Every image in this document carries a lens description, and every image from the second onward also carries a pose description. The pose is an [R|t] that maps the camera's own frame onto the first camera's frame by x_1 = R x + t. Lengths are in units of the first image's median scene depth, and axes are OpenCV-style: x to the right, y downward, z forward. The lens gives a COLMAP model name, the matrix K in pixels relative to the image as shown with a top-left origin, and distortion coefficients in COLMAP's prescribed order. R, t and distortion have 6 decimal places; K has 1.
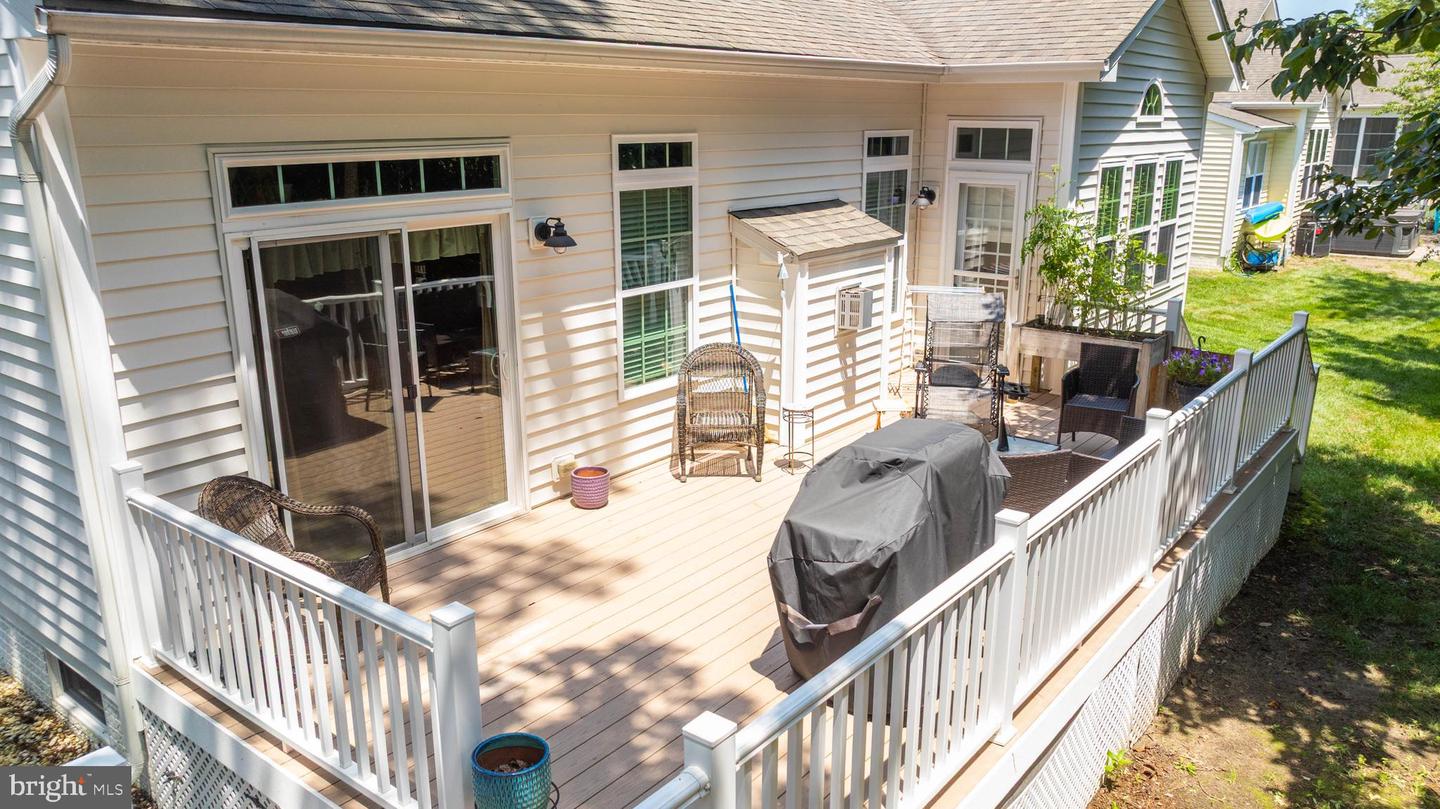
lens RADIAL K [[1018.0, 0, 669.3], [0, 1018.0, 408.4], [0, 0, 1]] dist [0.004707, 0.000604]
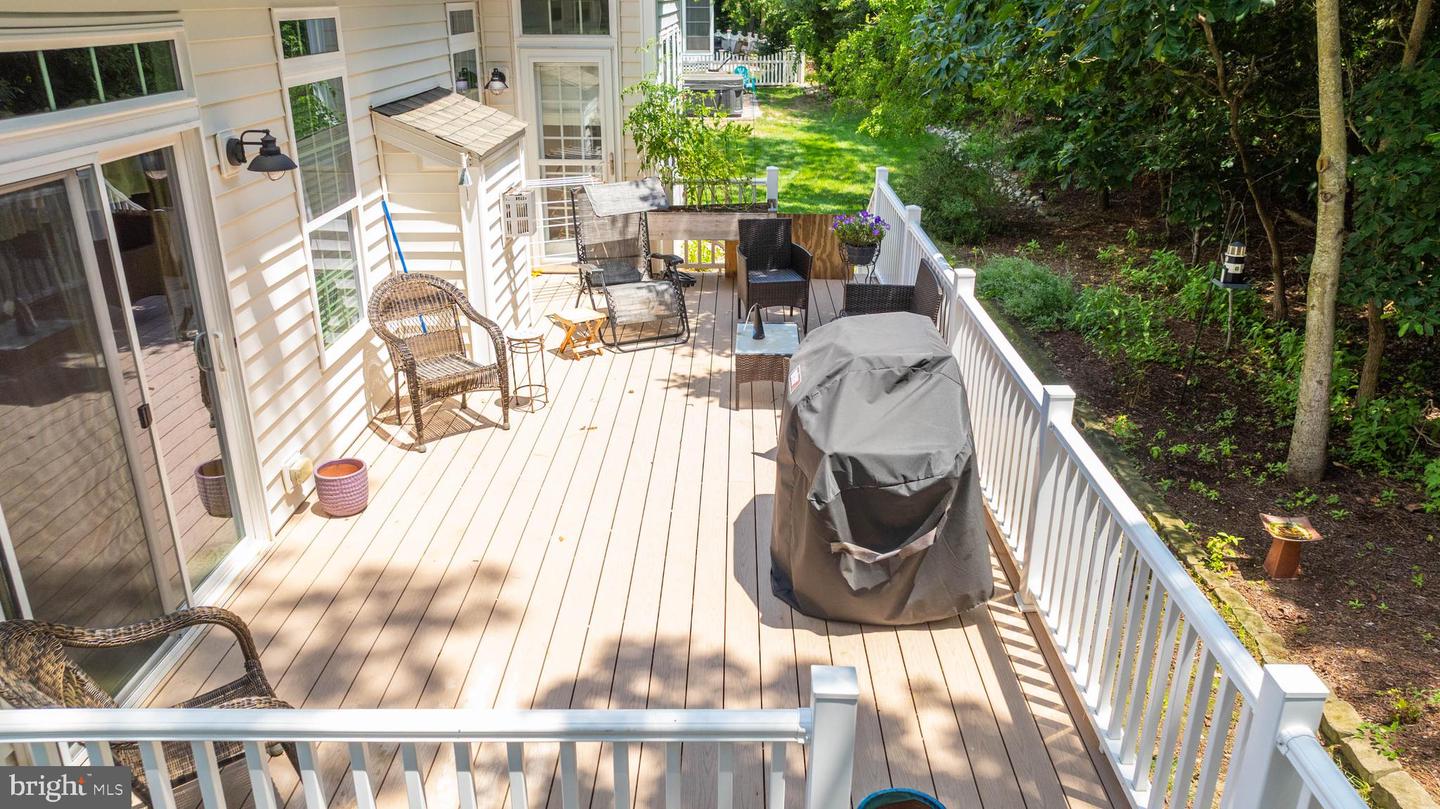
lens RADIAL K [[1055.2, 0, 720.0], [0, 1055.2, 404.5], [0, 0, 1]] dist [-0.021046, -0.003636]
pose [[0.766173, -0.227130, 0.601158, -0.304007], [0.168760, 0.973739, 0.152815, -0.053562], [-0.620080, -0.015631, 0.784383, 0.210785]]
